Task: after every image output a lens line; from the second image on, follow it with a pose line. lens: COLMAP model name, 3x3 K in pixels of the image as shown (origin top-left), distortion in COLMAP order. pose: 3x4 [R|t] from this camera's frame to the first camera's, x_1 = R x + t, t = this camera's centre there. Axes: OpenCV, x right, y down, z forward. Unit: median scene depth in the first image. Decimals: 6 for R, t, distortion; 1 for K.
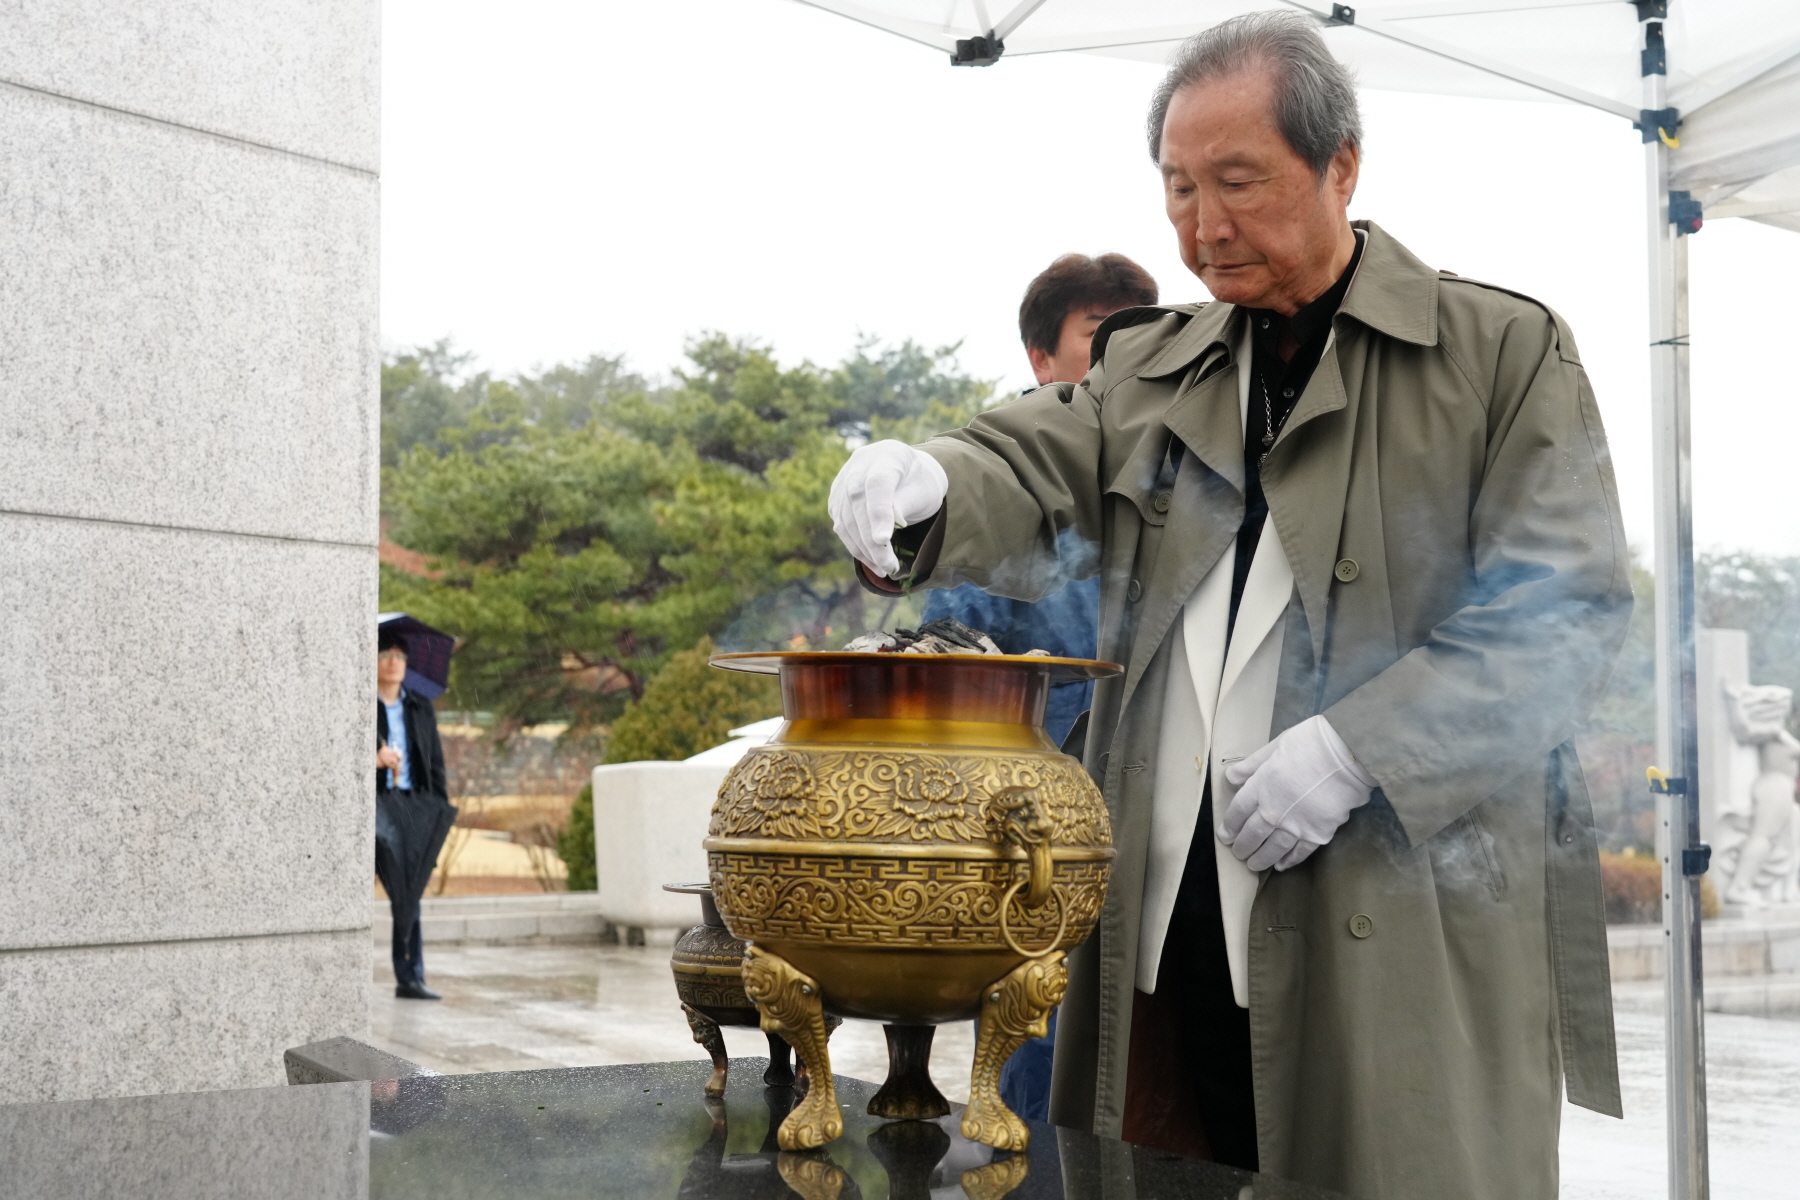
lens RADIAL K [[2214.4, 0, 900.8], [0, 2214.4, 618.7], [0, 0, 1]] dist [0.041315, 0.018575]
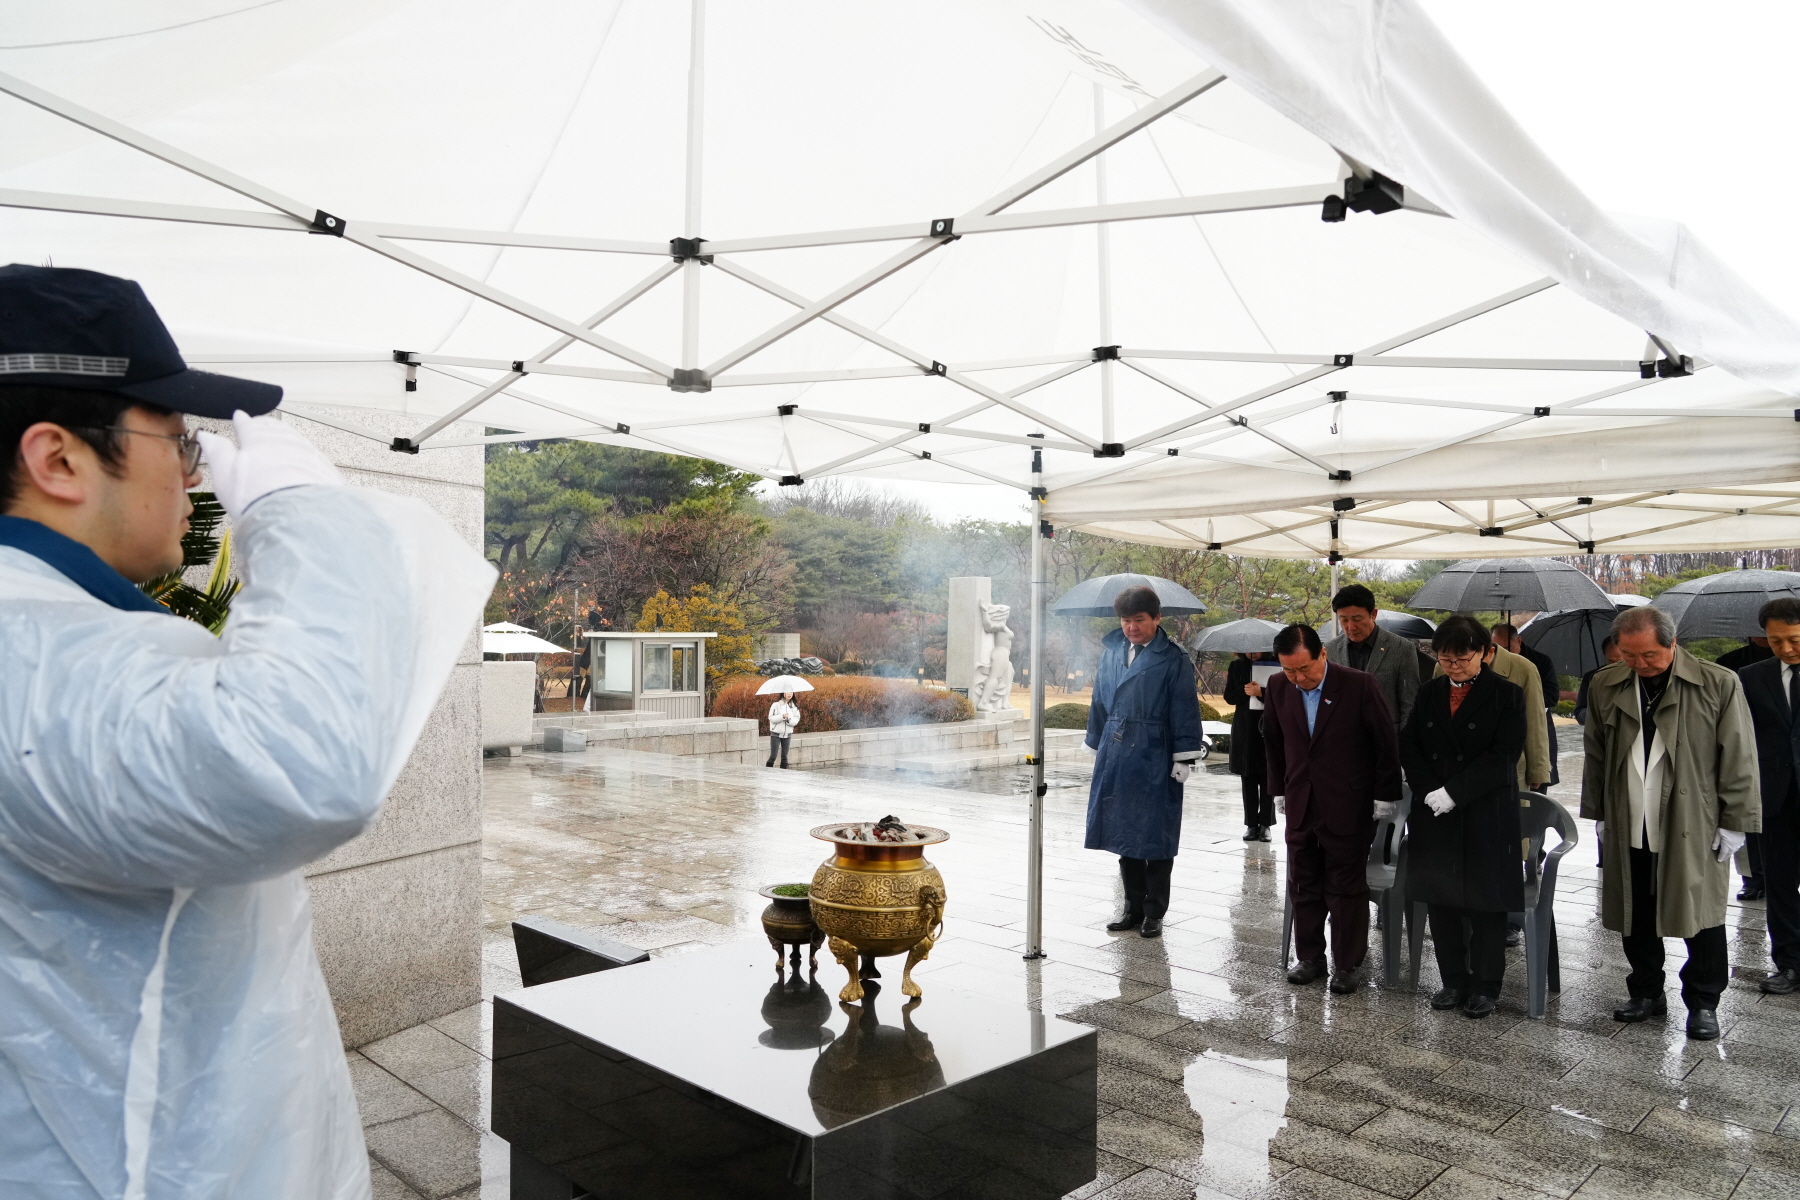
lens RADIAL K [[1218.9, 0, 900.6], [0, 1218.9, 627.8], [0, 0, 1]] dist [-0.003303, 0.004627]
pose [[0.953959, 0.010876, 0.299739, -0.259758], [-0.034304, 0.996741, 0.073011, -0.211479], [-0.297968, -0.079932, 0.951223, -0.302450]]
